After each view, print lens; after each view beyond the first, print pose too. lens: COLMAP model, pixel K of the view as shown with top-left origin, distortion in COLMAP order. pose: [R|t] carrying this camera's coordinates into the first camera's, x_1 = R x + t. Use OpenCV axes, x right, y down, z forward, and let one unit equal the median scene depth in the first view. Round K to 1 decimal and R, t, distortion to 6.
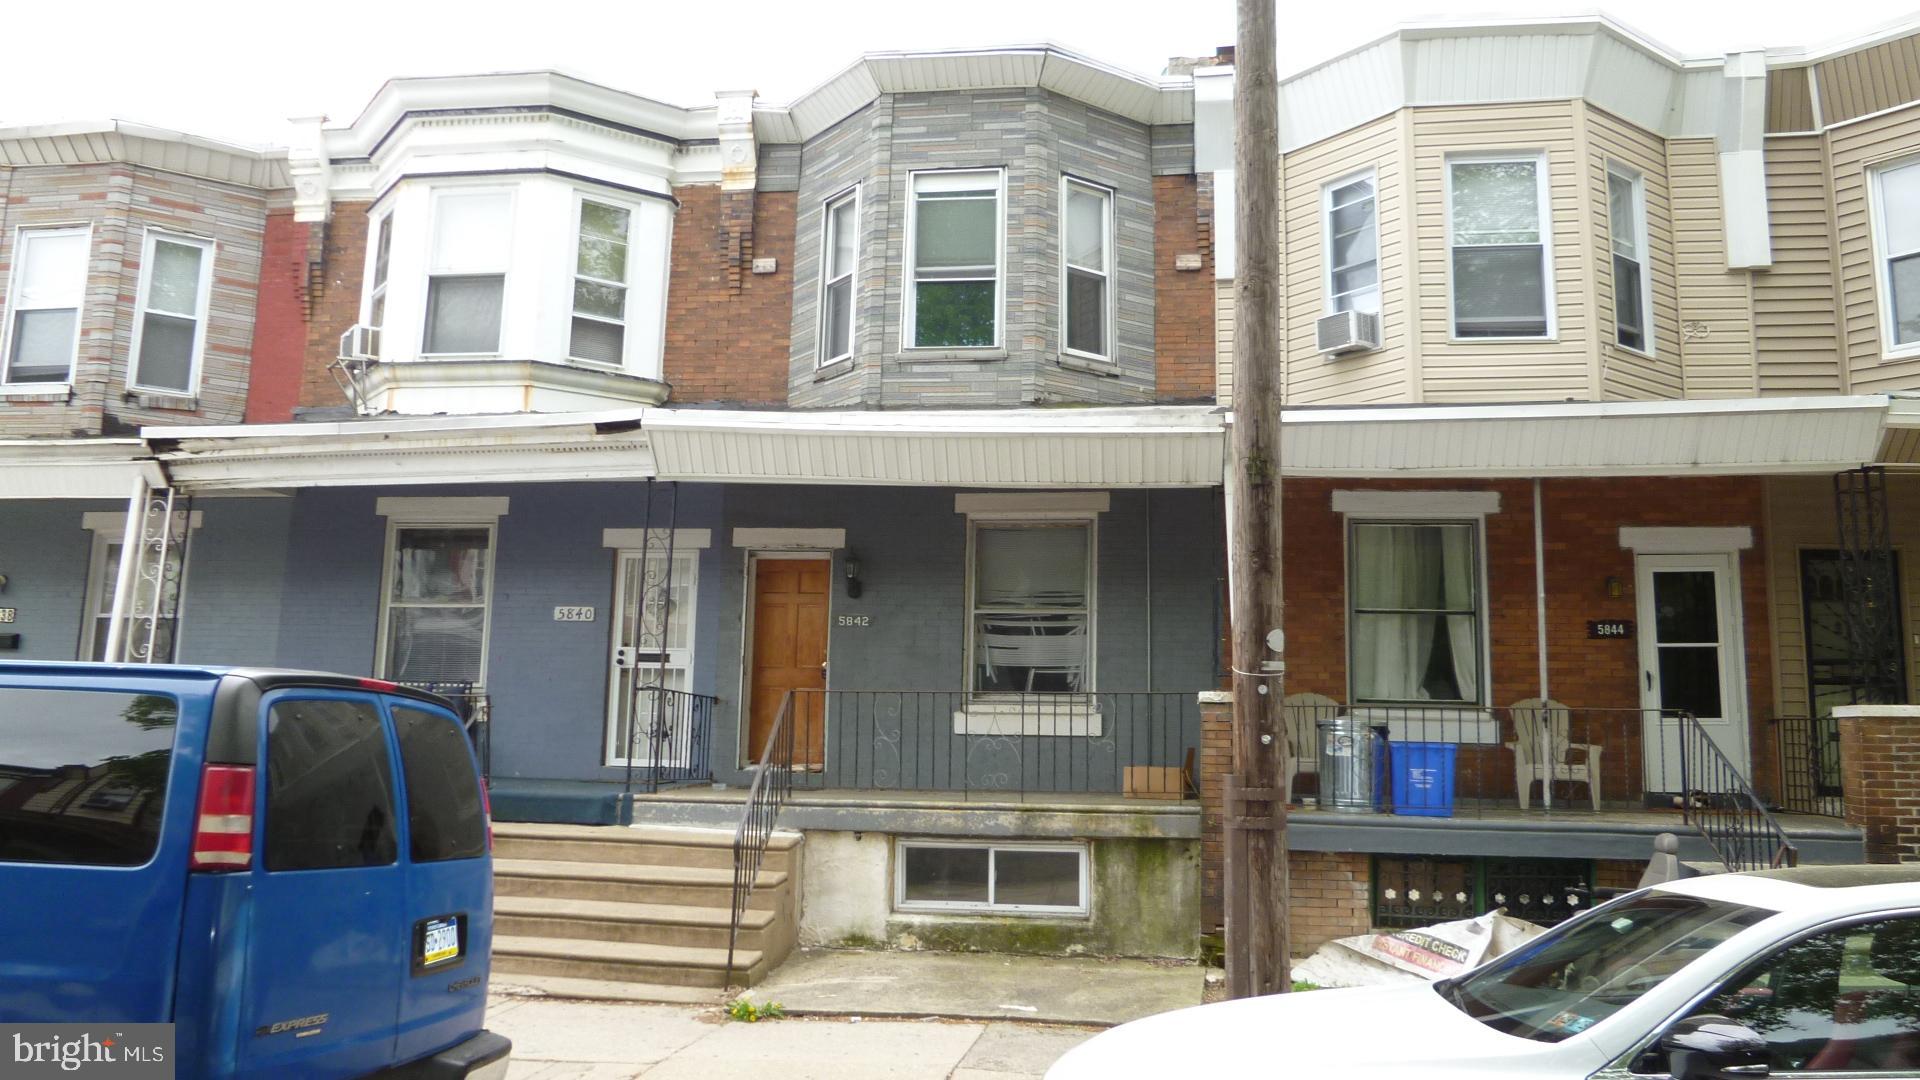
lens RADIAL K [[1462.8, 0, 954.9], [0, 1462.8, 535.3], [0, 0, 1]] dist [-0.008961, -0.001244]
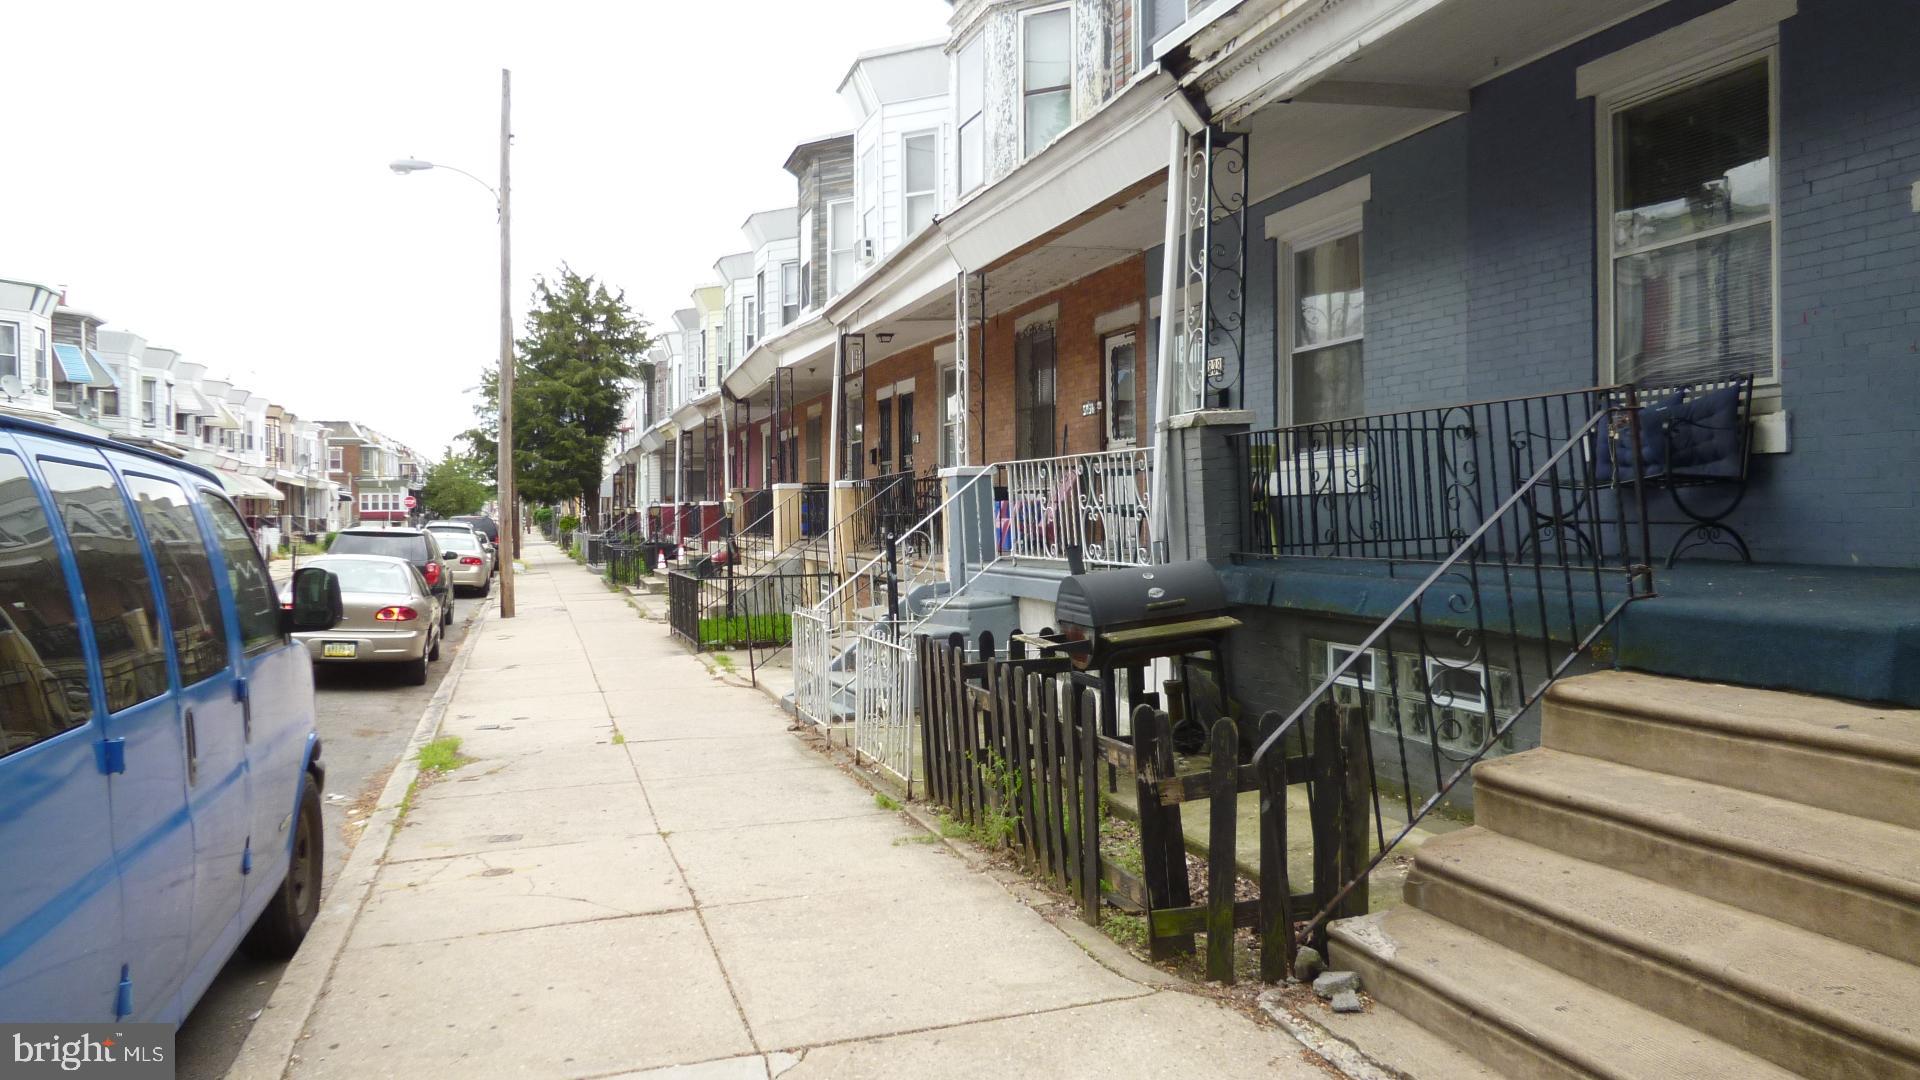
lens RADIAL K [[1462.8, 0, 954.9], [0, 1462.8, 535.3], [0, 0, 1]] dist [-0.008961, -0.001244]
pose [[0.483195, -0.026064, -0.875125, -0.035170], [0.156710, 0.985989, 0.057161, 0.090846], [0.861374, -0.164761, 0.480509, 0.572016]]
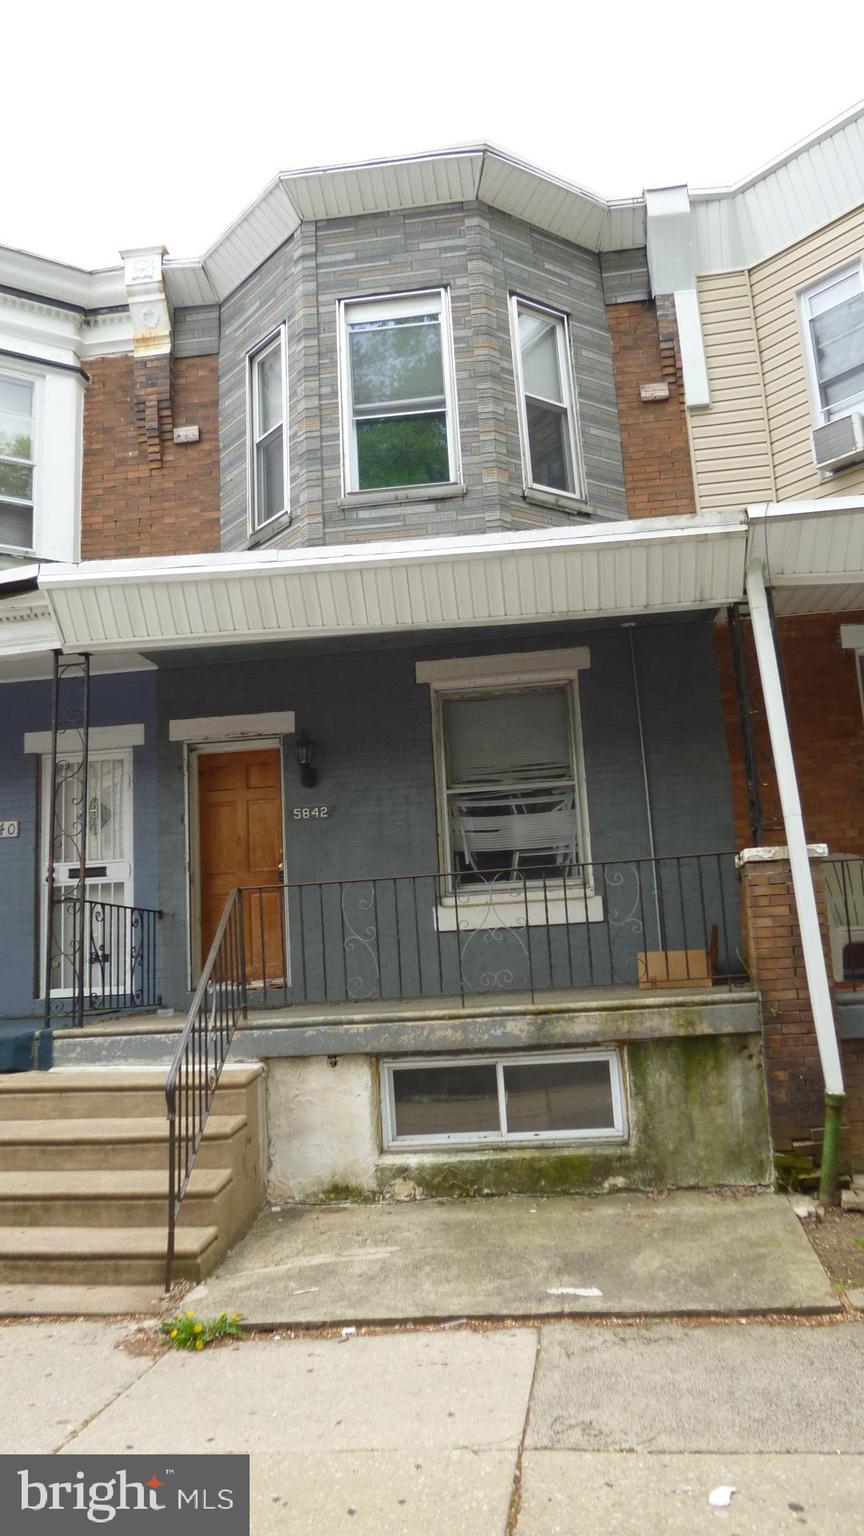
lens RADIAL K [[1170.2, 0, 432.0], [0, 1170.2, 768.0], [0, 0, 1]] dist [-0.008961, -0.001244]
pose [[0.996960, -0.069488, 0.035235, -0.019937], [0.070274, 0.997295, -0.021569, 0.053620], [-0.033641, 0.023980, 0.999146, 0.301268]]
